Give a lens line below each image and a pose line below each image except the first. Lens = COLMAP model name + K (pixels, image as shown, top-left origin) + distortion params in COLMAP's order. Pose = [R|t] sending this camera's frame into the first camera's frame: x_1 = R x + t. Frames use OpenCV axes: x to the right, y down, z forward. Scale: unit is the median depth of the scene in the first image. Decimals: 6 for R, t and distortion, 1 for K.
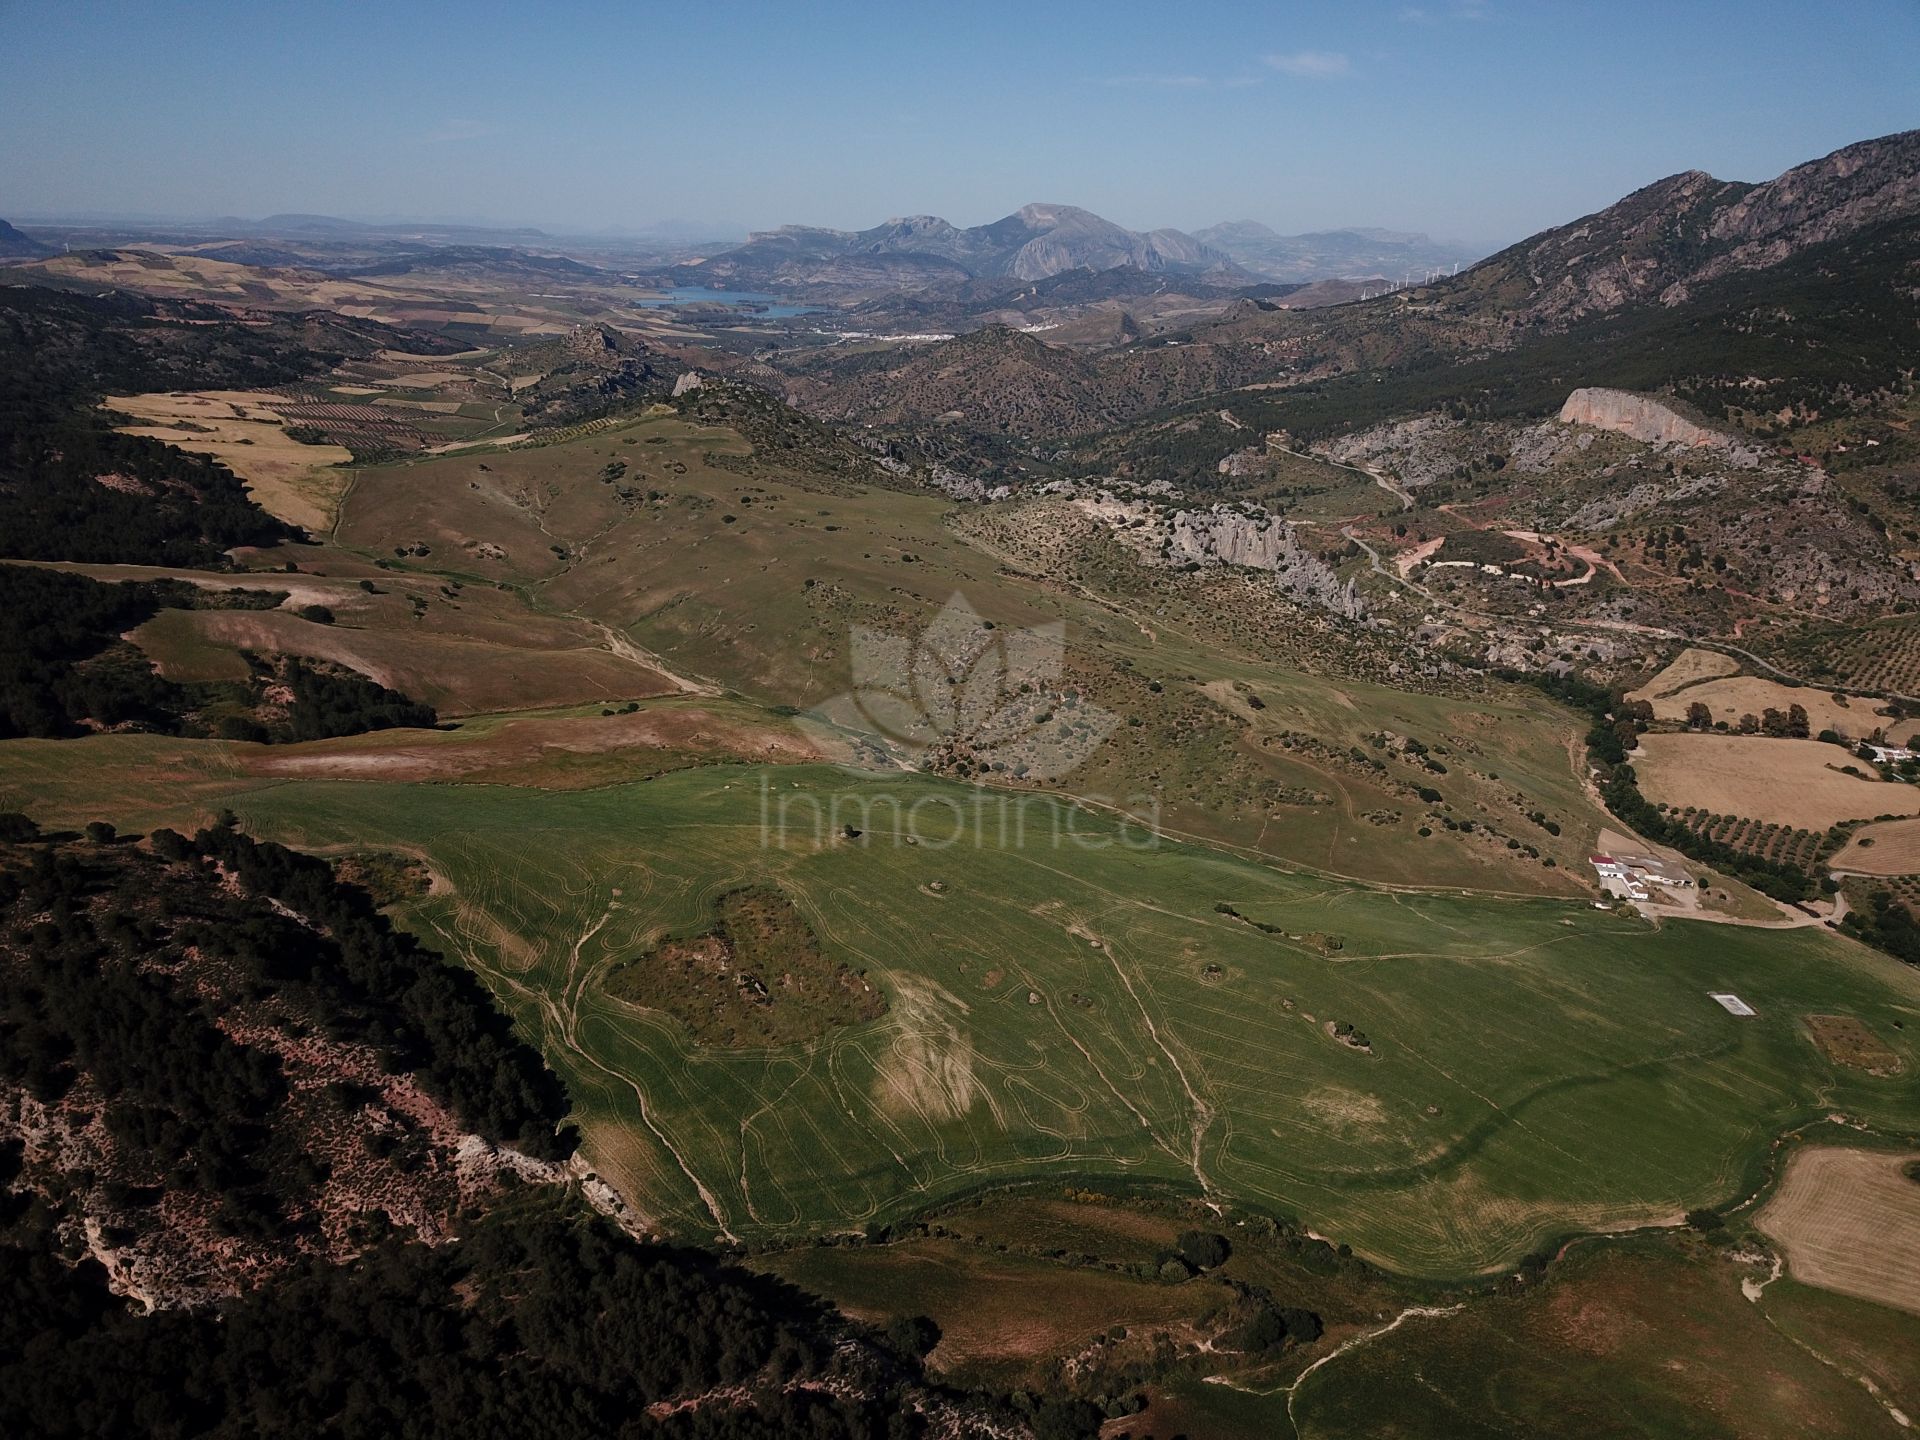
lens RADIAL K [[1468.4, 0, 963.5], [0, 1468.4, 732.4], [0, 0, 1]] dist [0.010811, -0.006666]
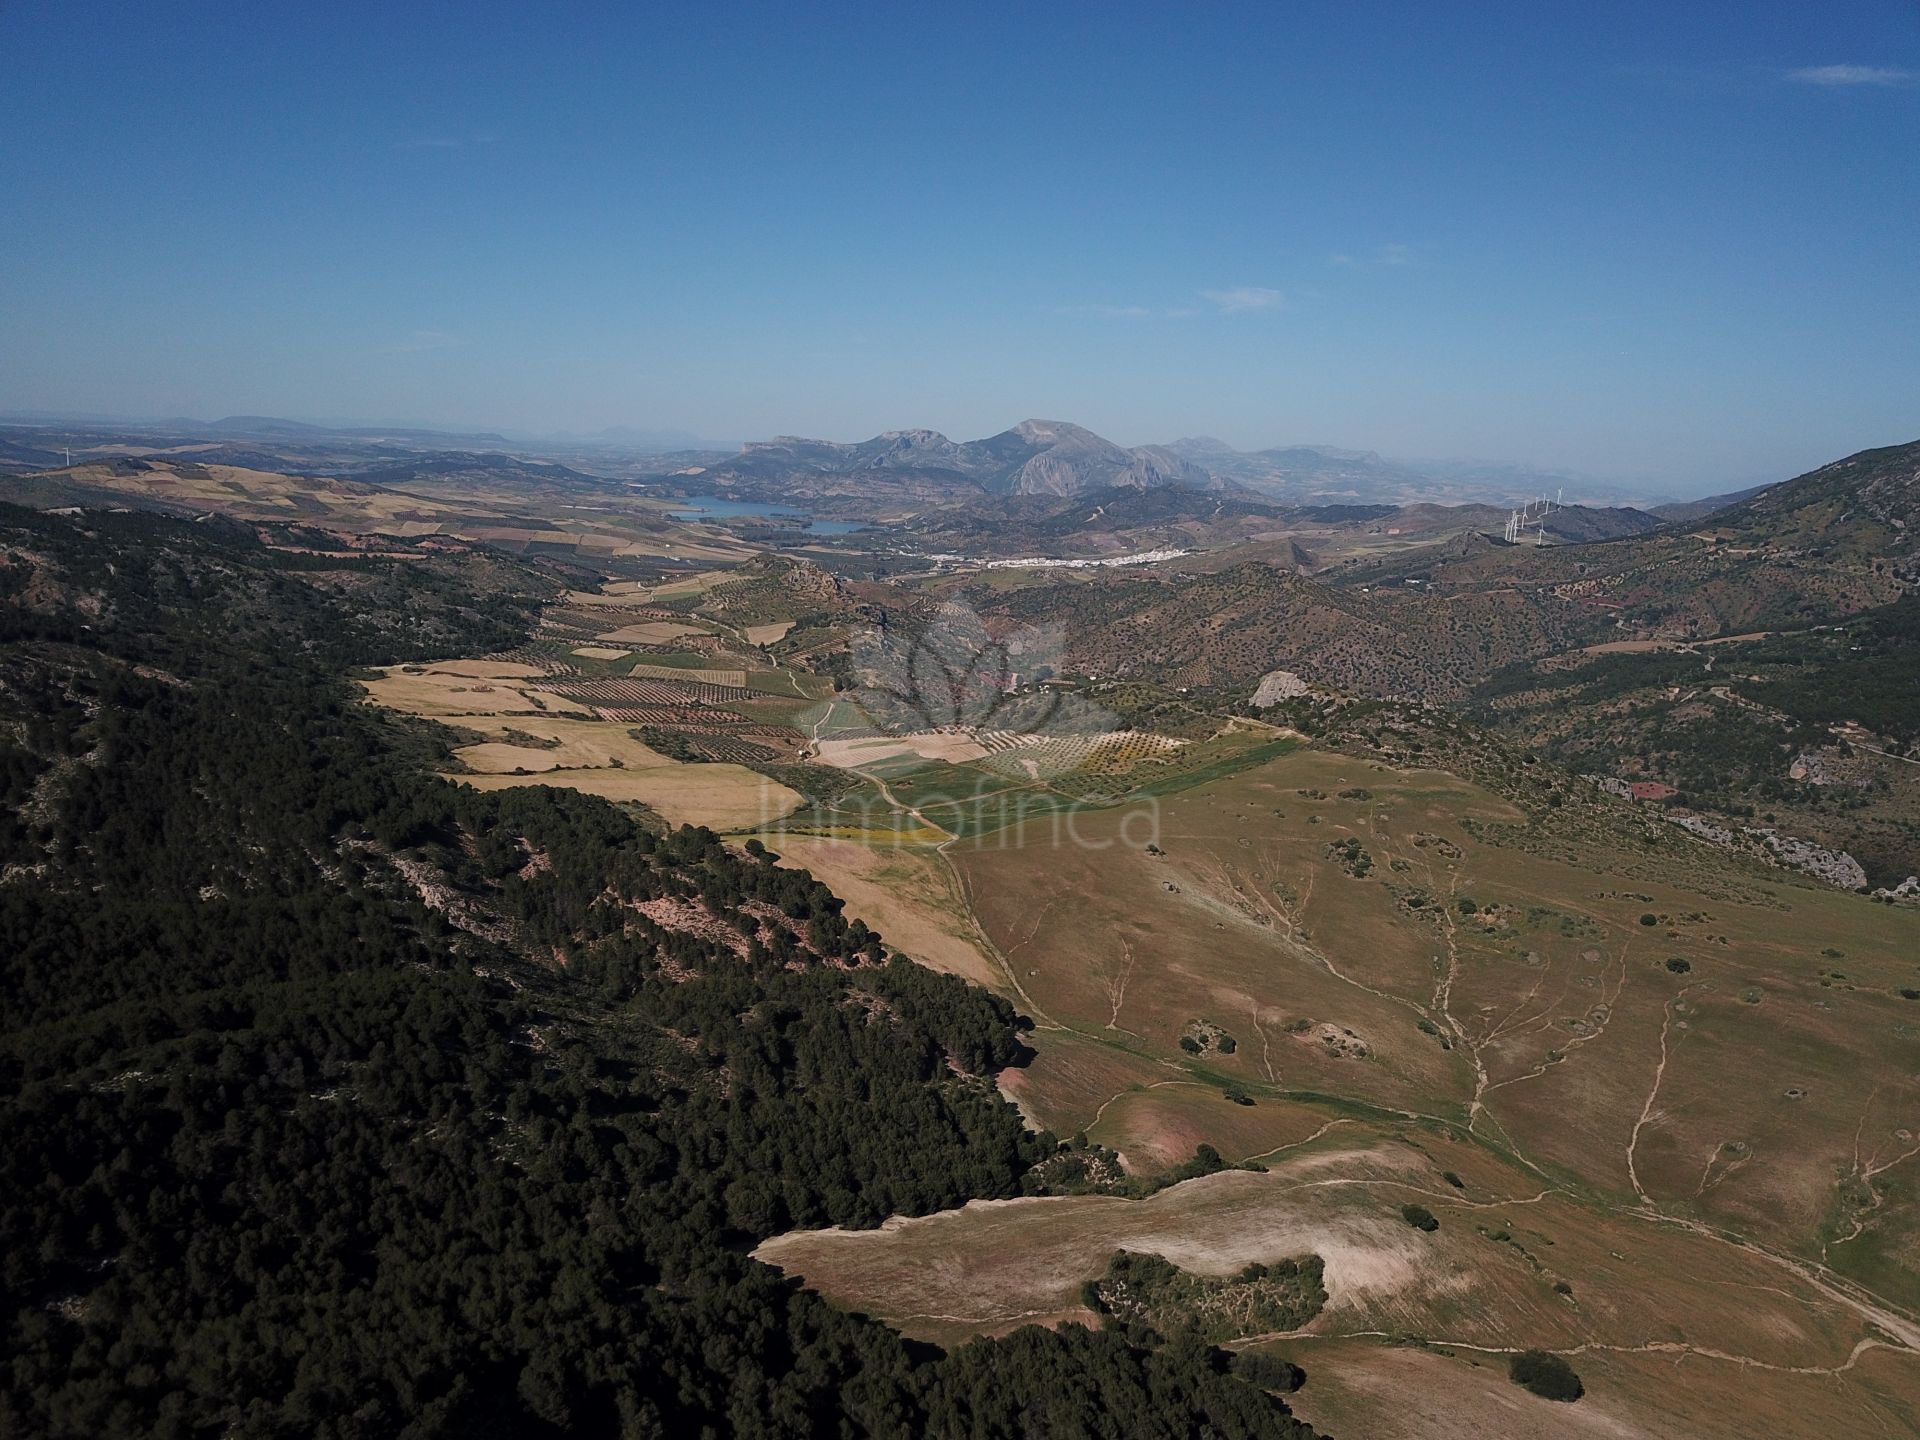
lens RADIAL K [[1468.4, 0, 960.9], [0, 1468.4, 717.5], [0, 0, 1]] dist [0.010811, -0.006666]
pose [[0.998692, 0.005746, 0.050811, -0.489912], [0.001549, 0.989812, -0.142369, -0.163410], [-0.051111, 0.142261, 0.988509, 0.420176]]
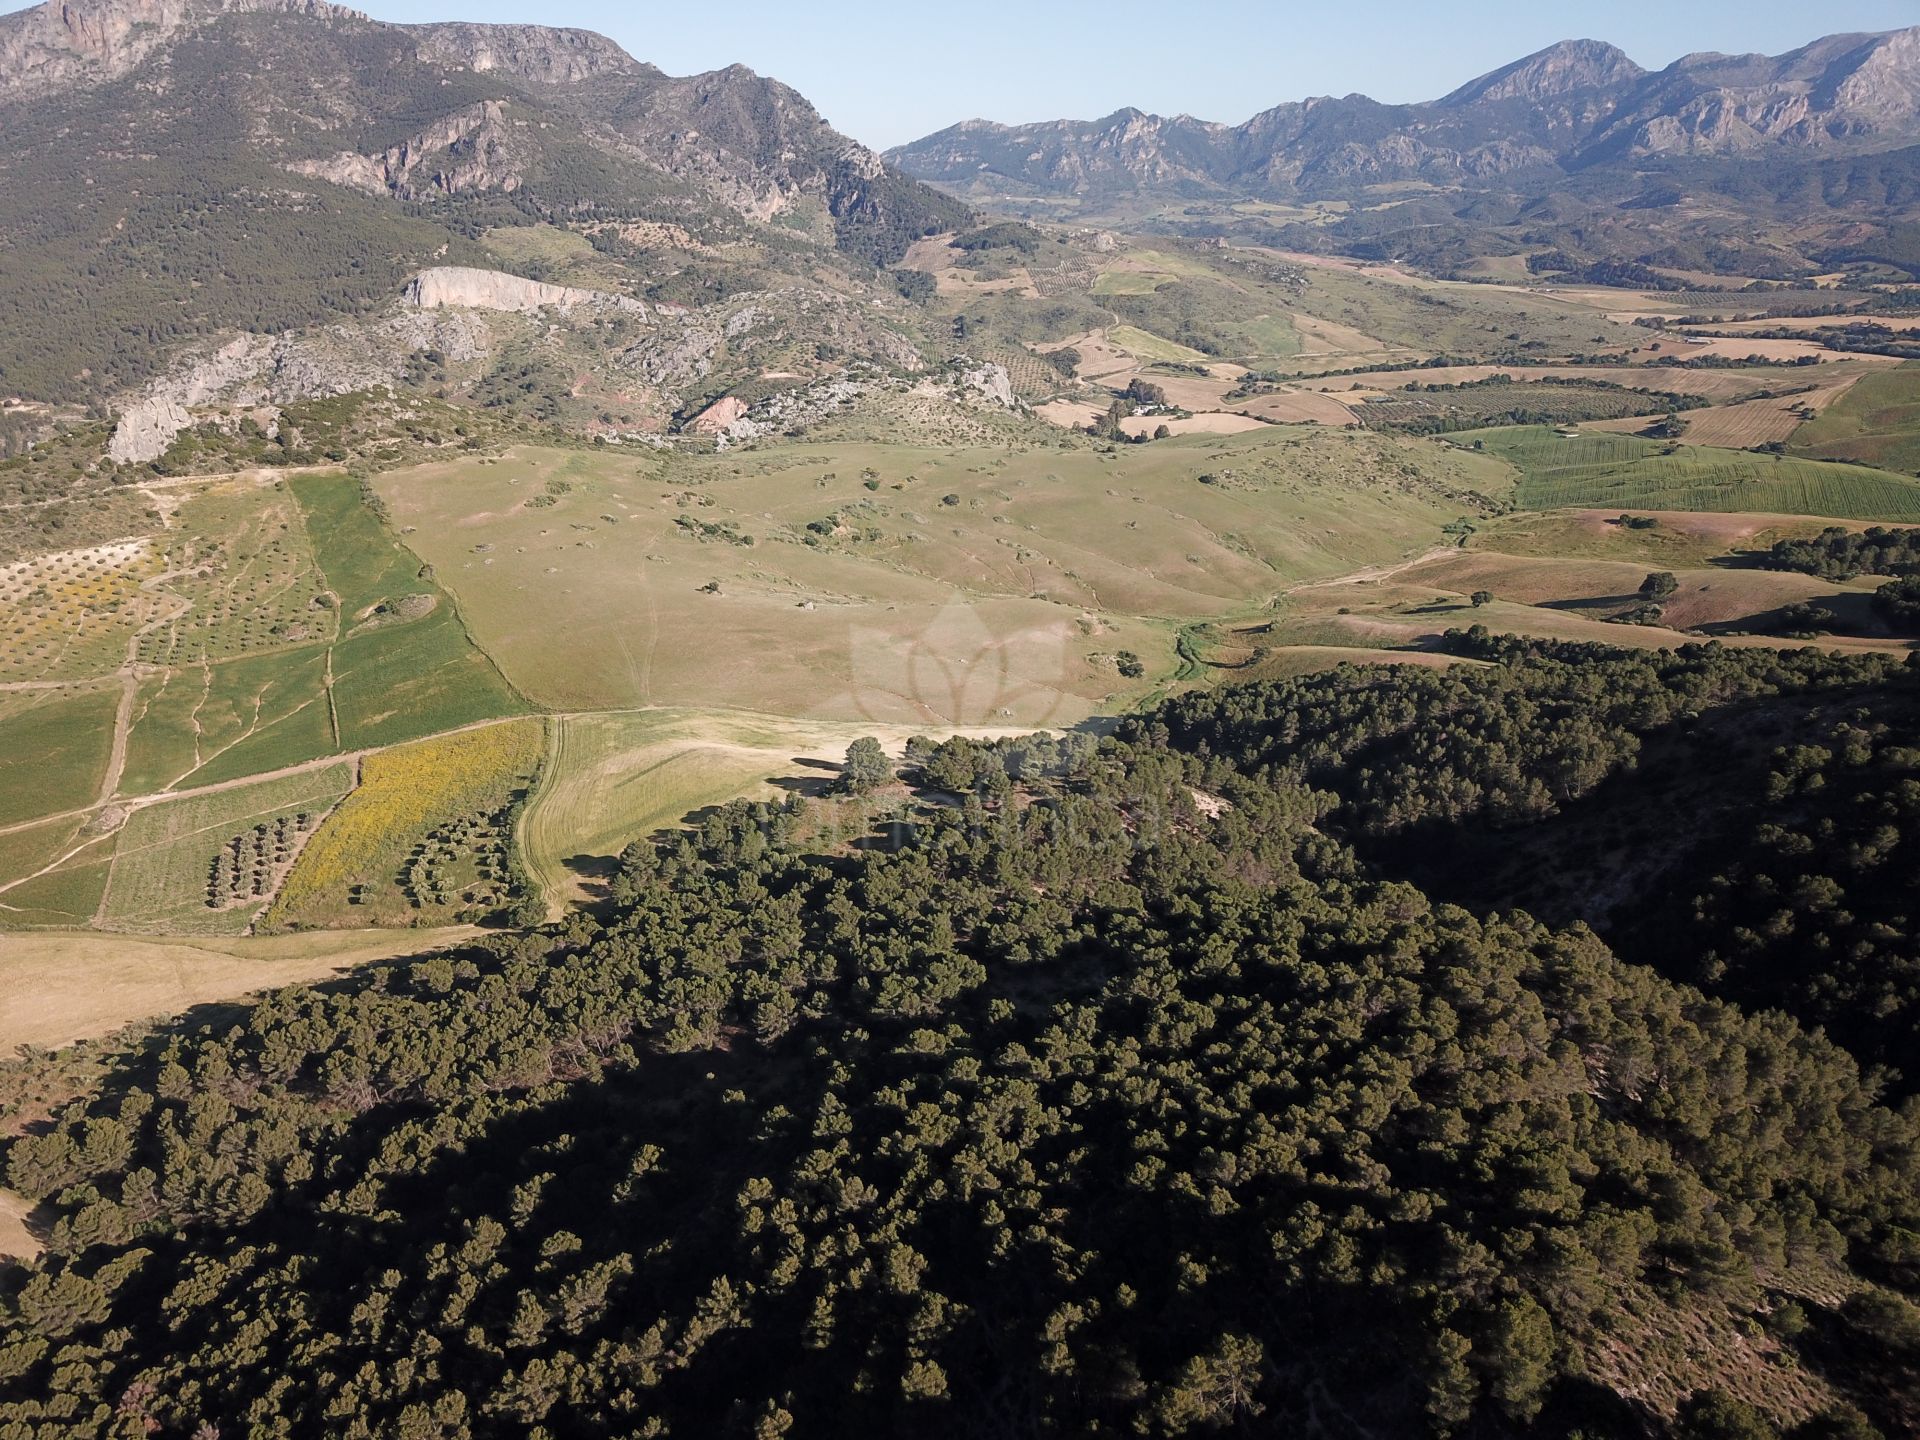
lens RADIAL K [[1468.4, 0, 957.9], [0, 1468.4, 732.3], [0, 0, 1]] dist [0.010811, -0.006666]
pose [[-0.101837, -0.380121, 0.919314, -0.867590], [0.327855, 0.859665, 0.391775, -0.329045], [-0.939223, 0.341299, 0.037079, 1.028873]]
